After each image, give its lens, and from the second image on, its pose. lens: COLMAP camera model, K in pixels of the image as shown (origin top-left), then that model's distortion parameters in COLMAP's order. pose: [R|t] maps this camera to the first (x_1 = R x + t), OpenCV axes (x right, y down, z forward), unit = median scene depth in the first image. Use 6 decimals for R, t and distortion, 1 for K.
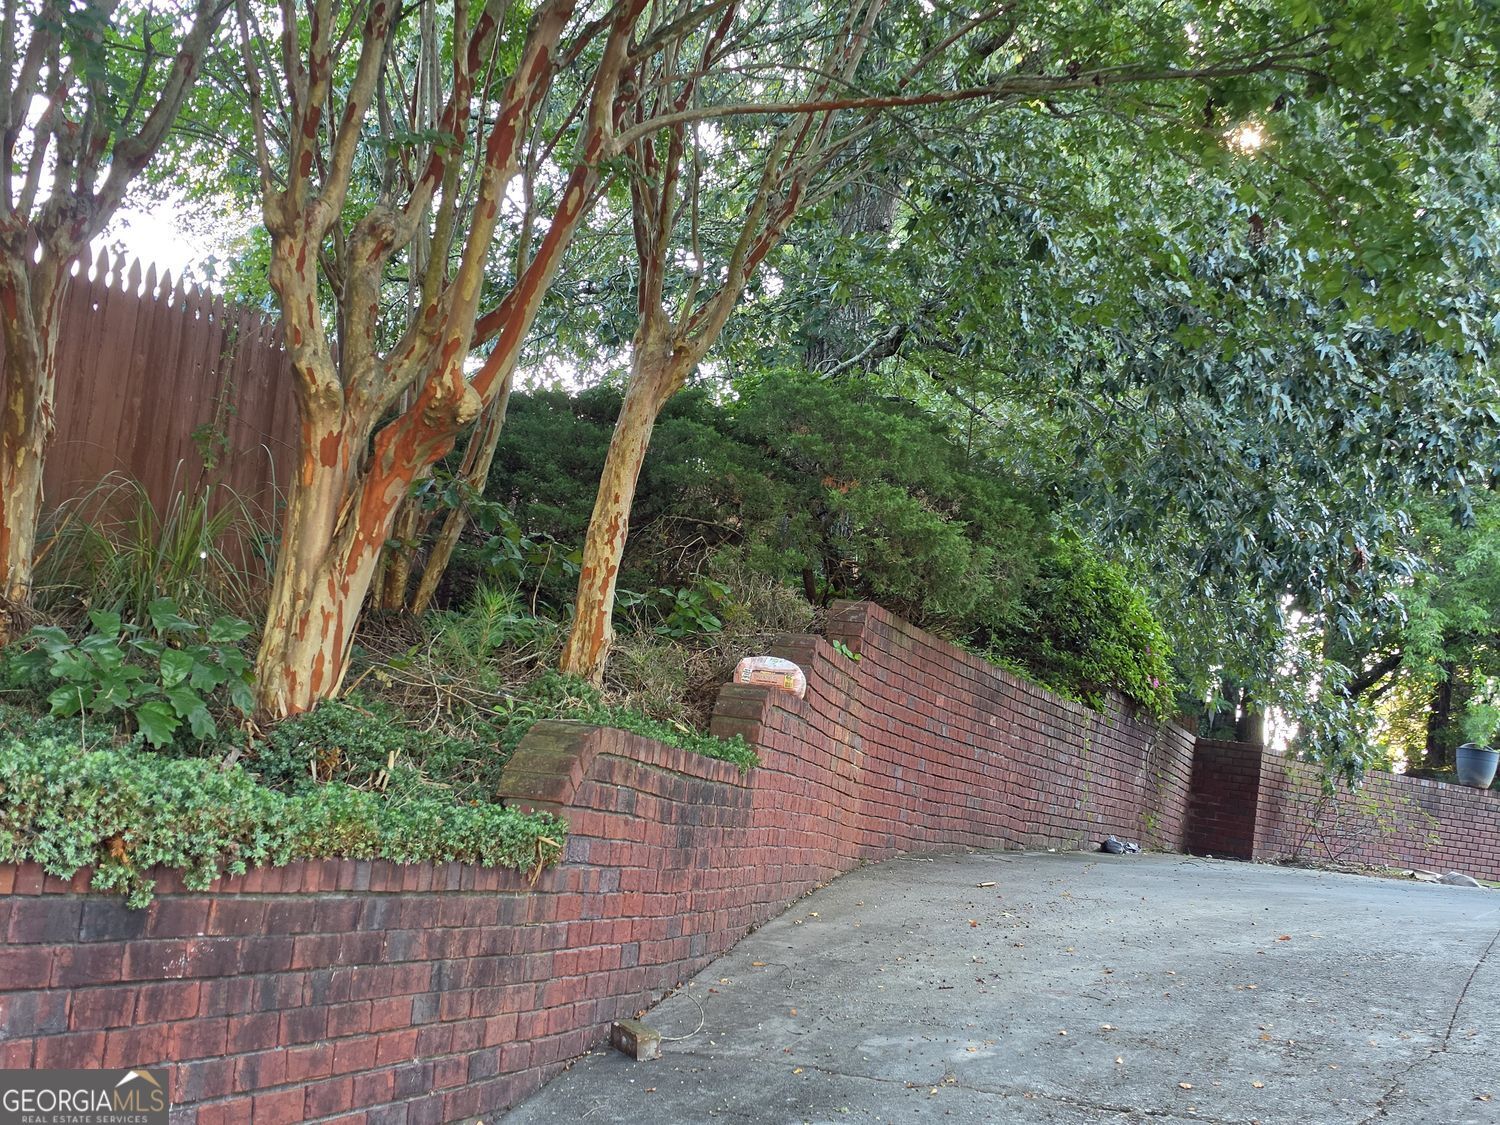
lens RADIAL K [[2005.8, 0, 750.0], [0, 2005.8, 562.5], [0, 0, 1]] dist [0.104902, -0.034282]
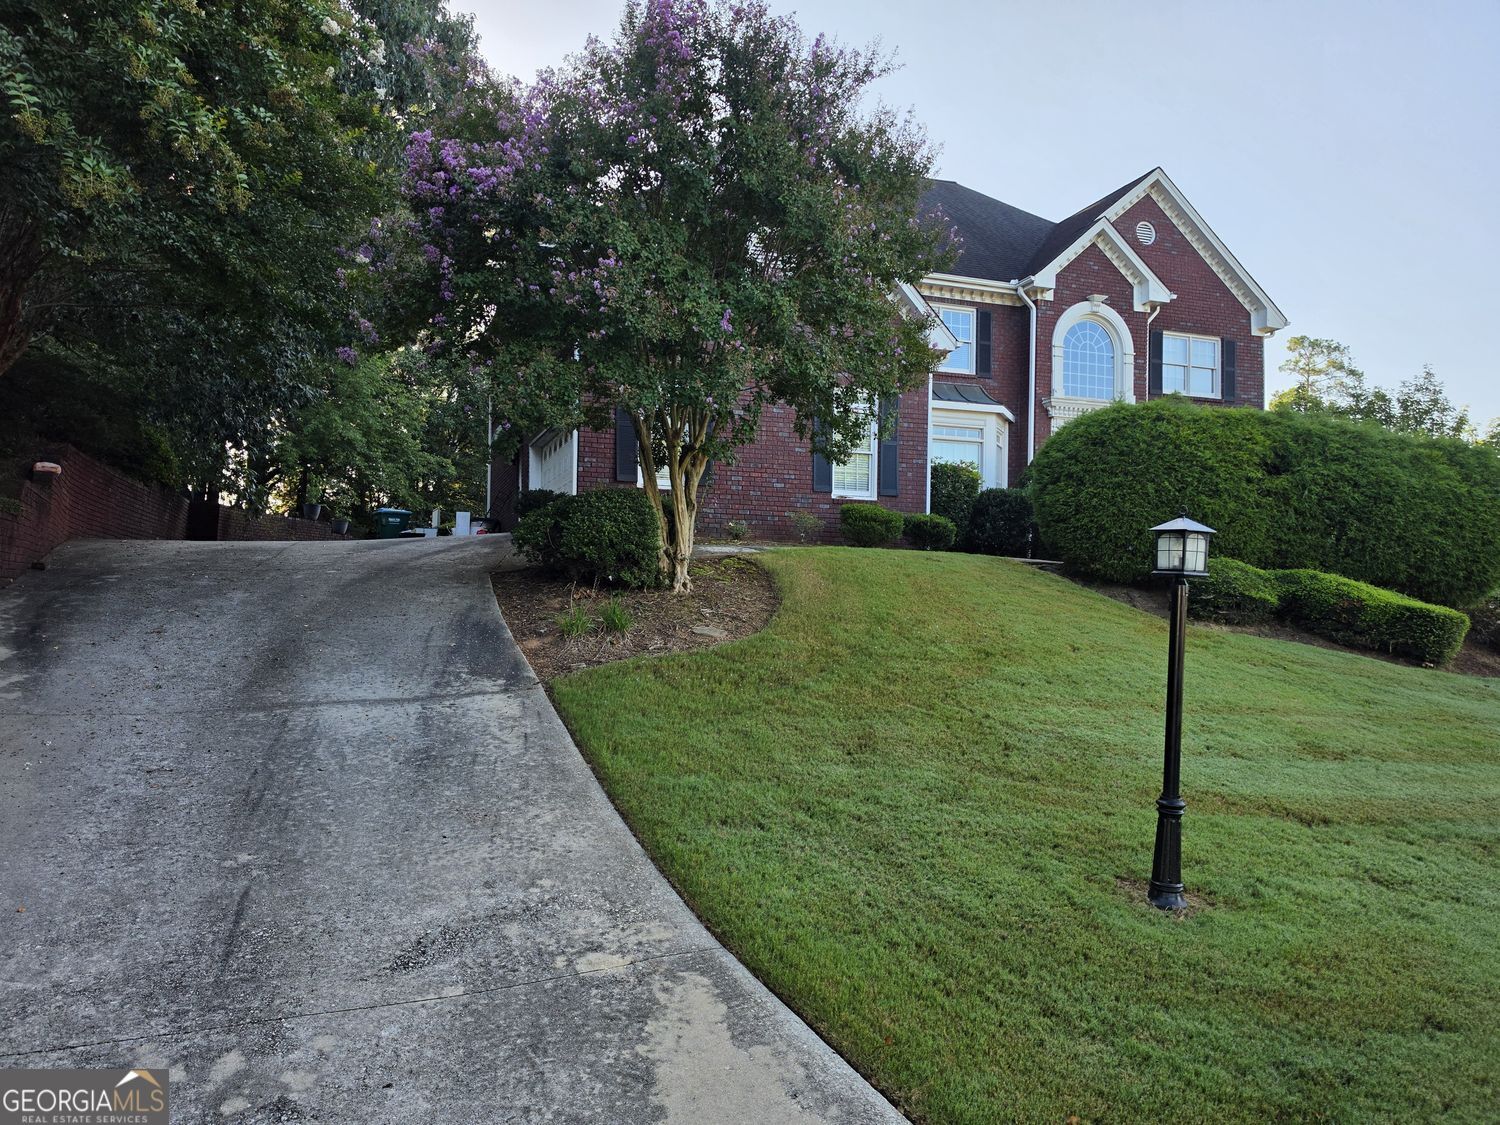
lens RADIAL K [[1003.6, 0, 750.0], [0, 1003.6, 562.5], [0, 0, 1]] dist [0.000485, 0.000133]
pose [[0.739714, -0.062171, 0.670043, -0.127103], [-0.029507, 0.991768, 0.124598, -0.012450], [-0.672274, -0.111938, 0.731790, -0.461841]]
